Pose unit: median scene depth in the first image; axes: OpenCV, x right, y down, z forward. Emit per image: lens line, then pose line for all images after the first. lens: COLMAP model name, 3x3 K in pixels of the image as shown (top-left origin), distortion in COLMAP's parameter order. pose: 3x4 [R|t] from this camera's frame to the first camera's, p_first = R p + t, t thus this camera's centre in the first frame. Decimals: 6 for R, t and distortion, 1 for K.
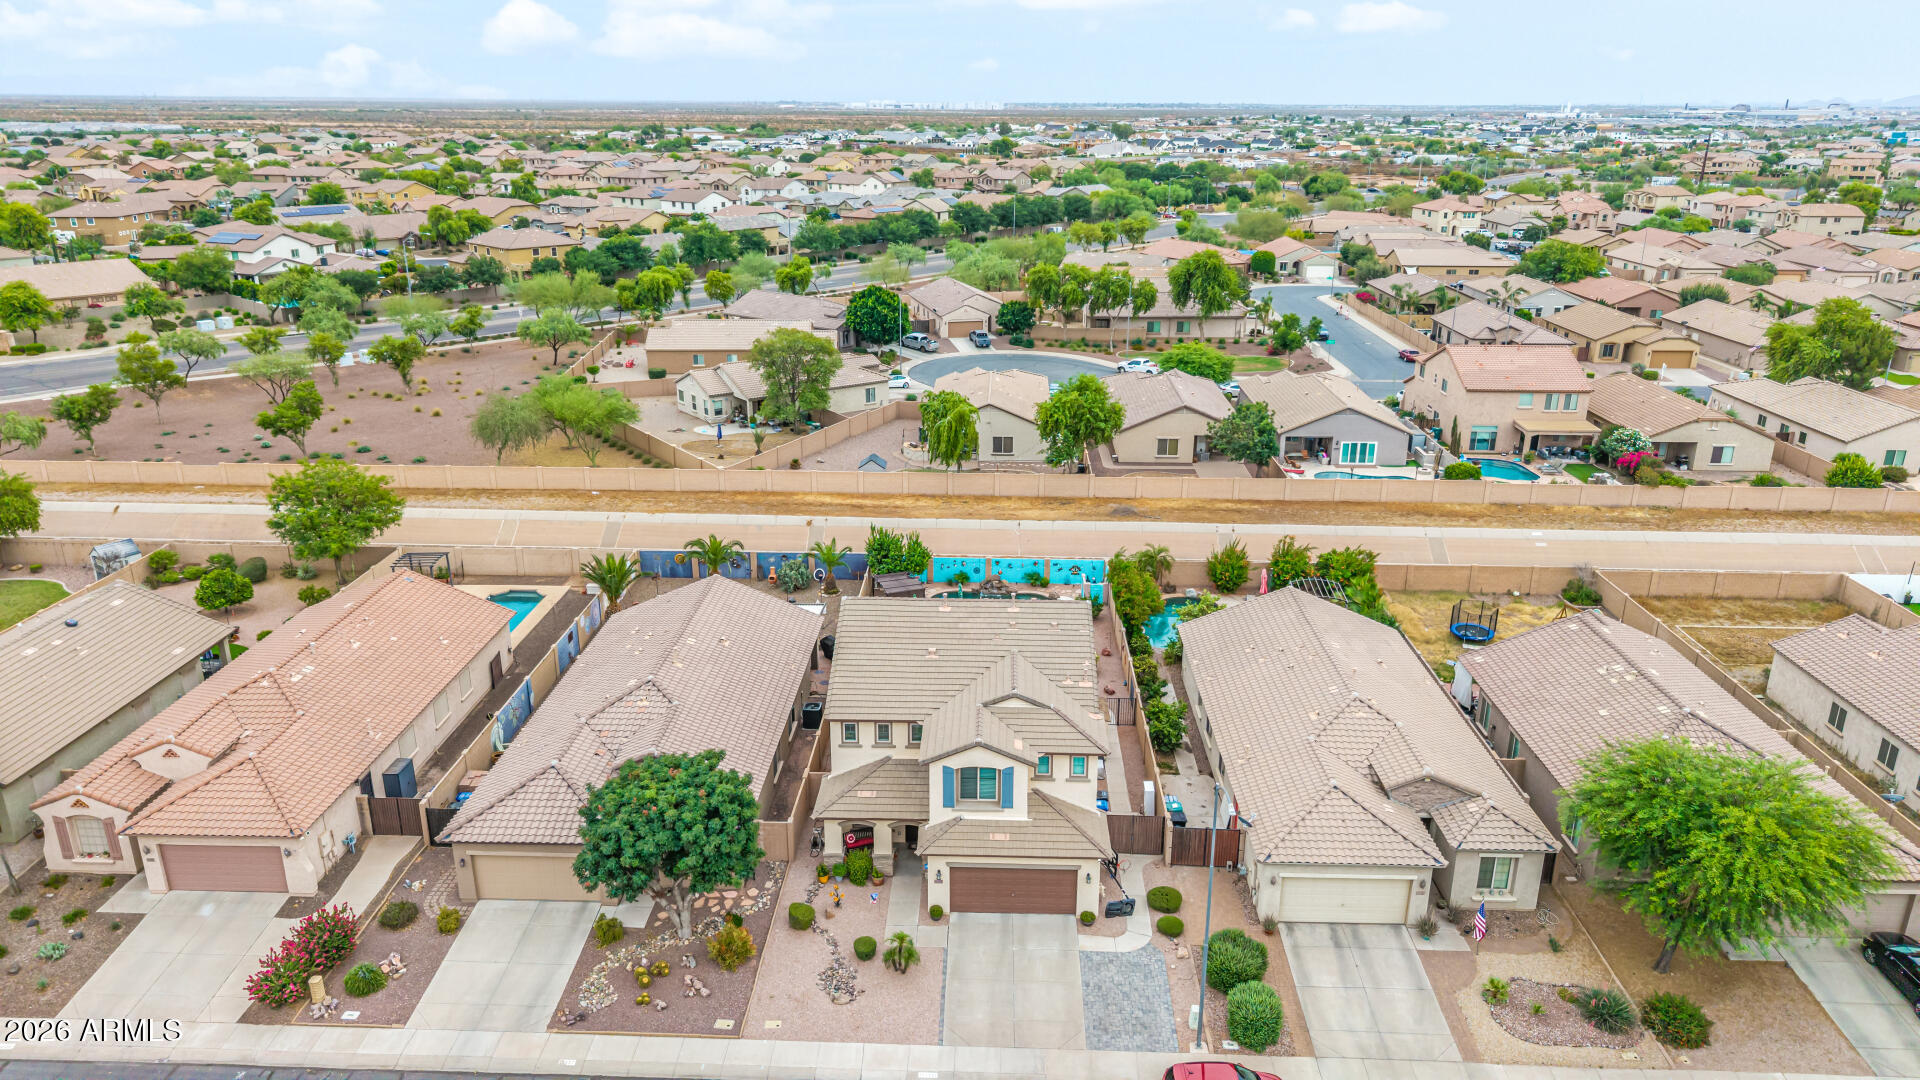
lens RADIAL K [[1285.5, 0, 955.4], [0, 1285.5, 544.5], [0, 0, 1]] dist [0.010909, -0.008988]
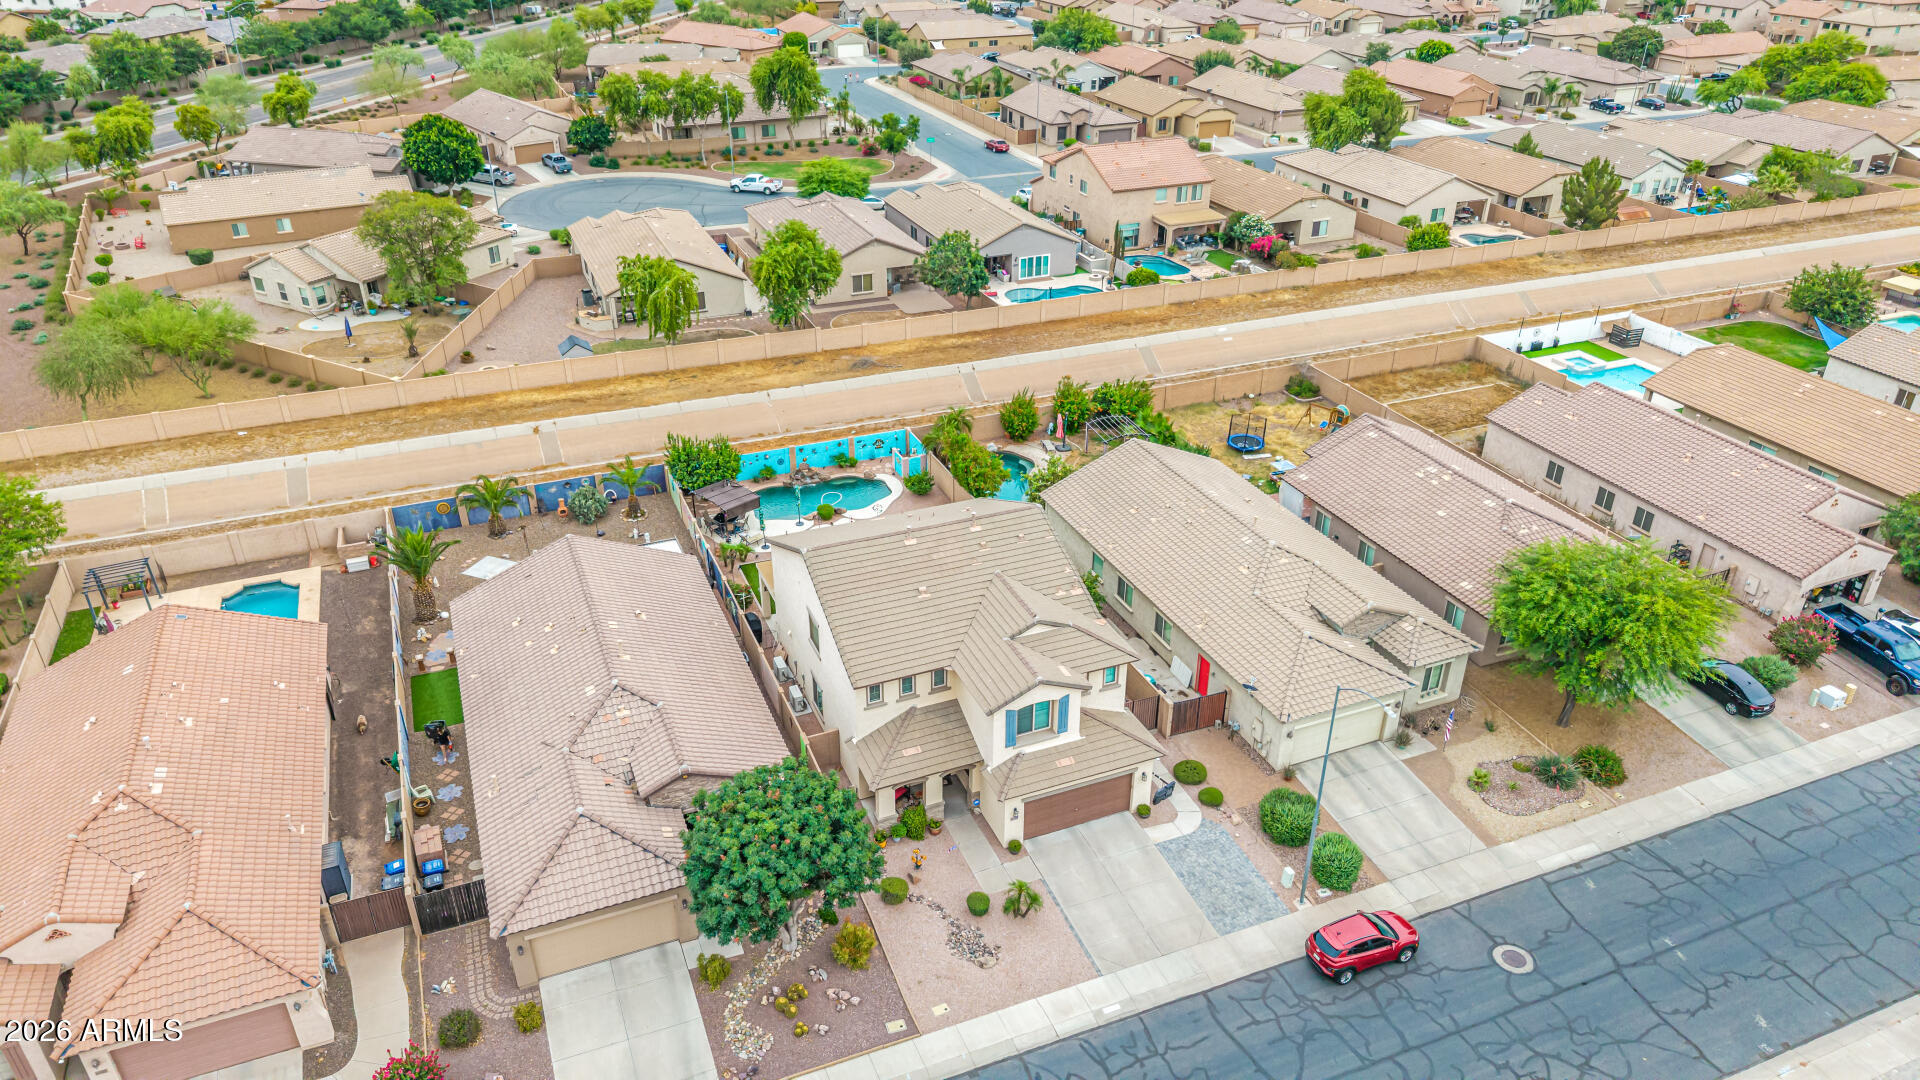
lens RADIAL K [[1292.5, 0, 958.5], [0, 1292.5, 531.1], [0, 0, 1]] dist [0.025106, -0.023038]
pose [[0.906809, -0.198657, 0.371798, -0.199113], [0.134536, 0.972256, 0.191360, -0.082085], [-0.399498, -0.123507, 0.908376, 0.060615]]
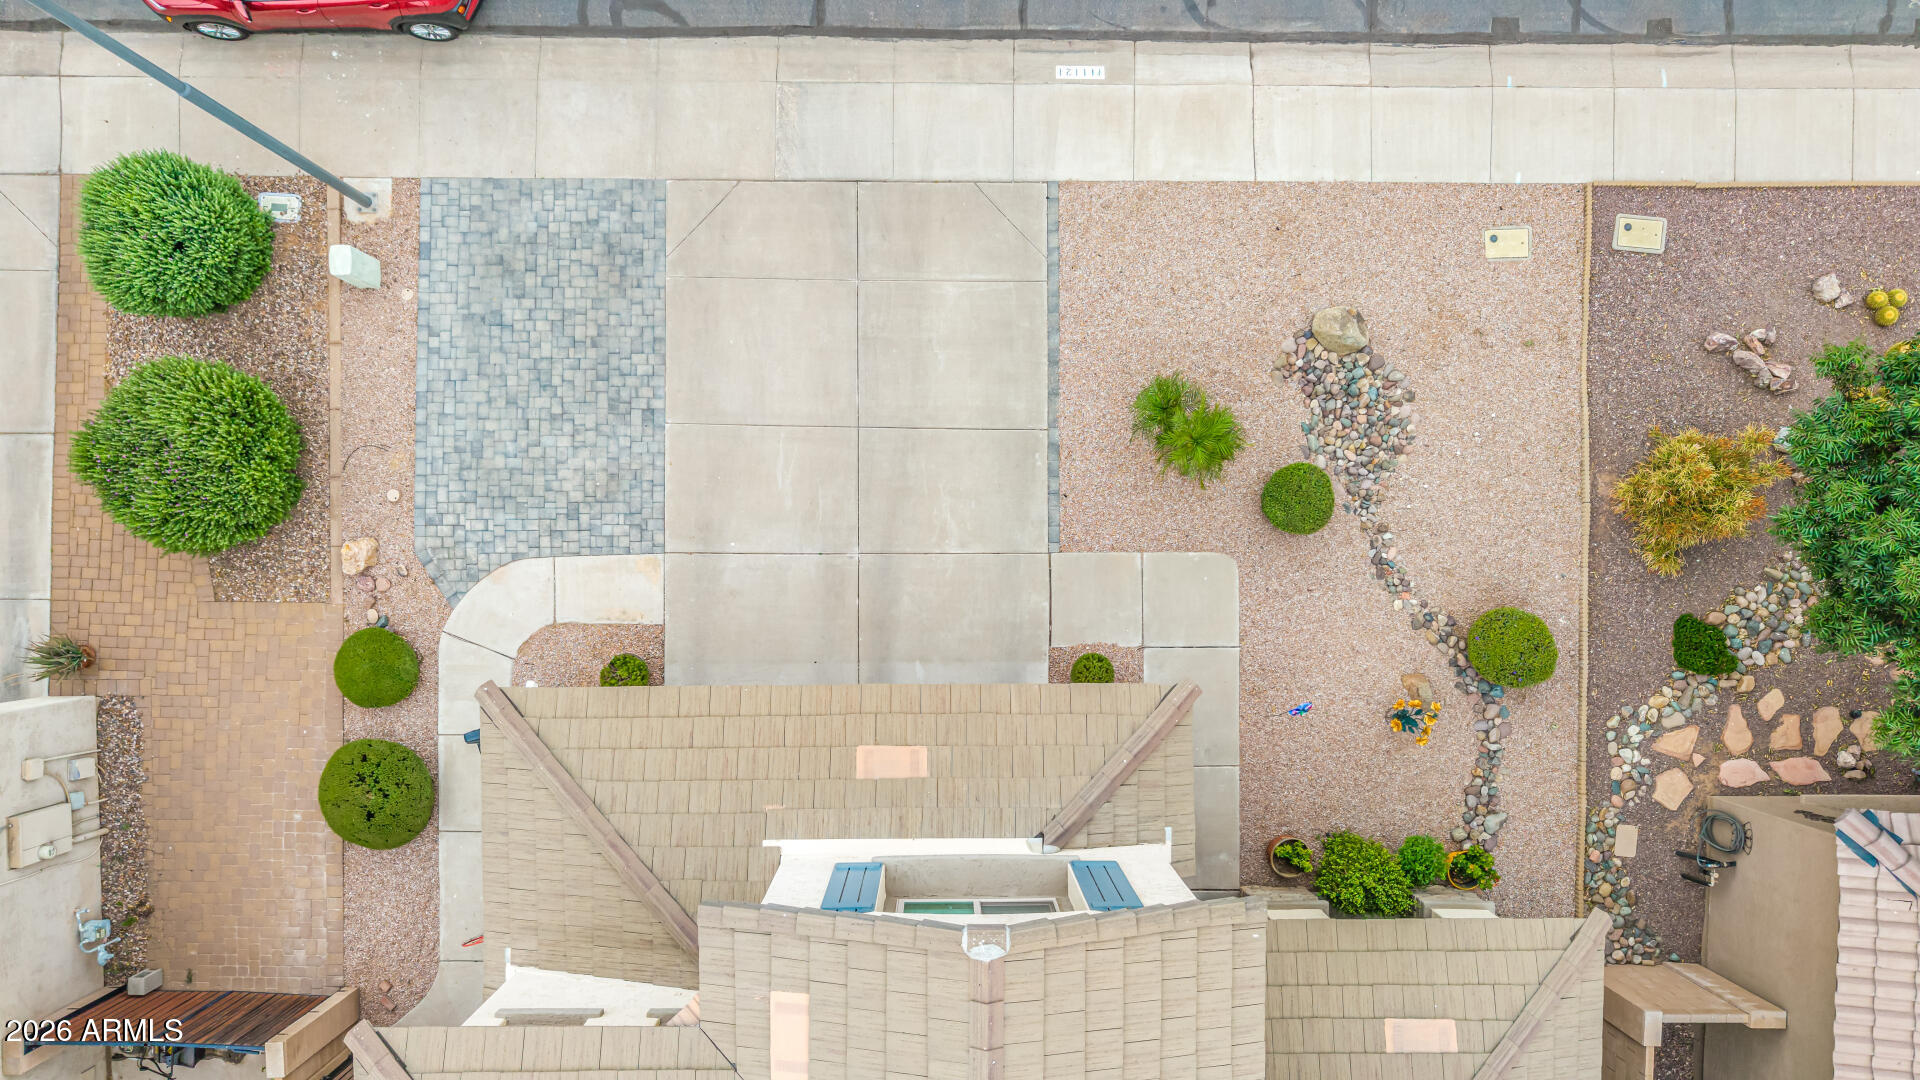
lens RADIAL K [[1292.5, 0, 958.5], [0, 1292.5, 531.1], [0, 0, 1]] dist [0.025106, -0.023038]
pose [[-0.999393, 0.034146, -0.006860, 0.010020], [-0.018949, -0.367845, 0.929694, -0.001158], [0.029222, 0.929260, 0.368269, 0.434607]]
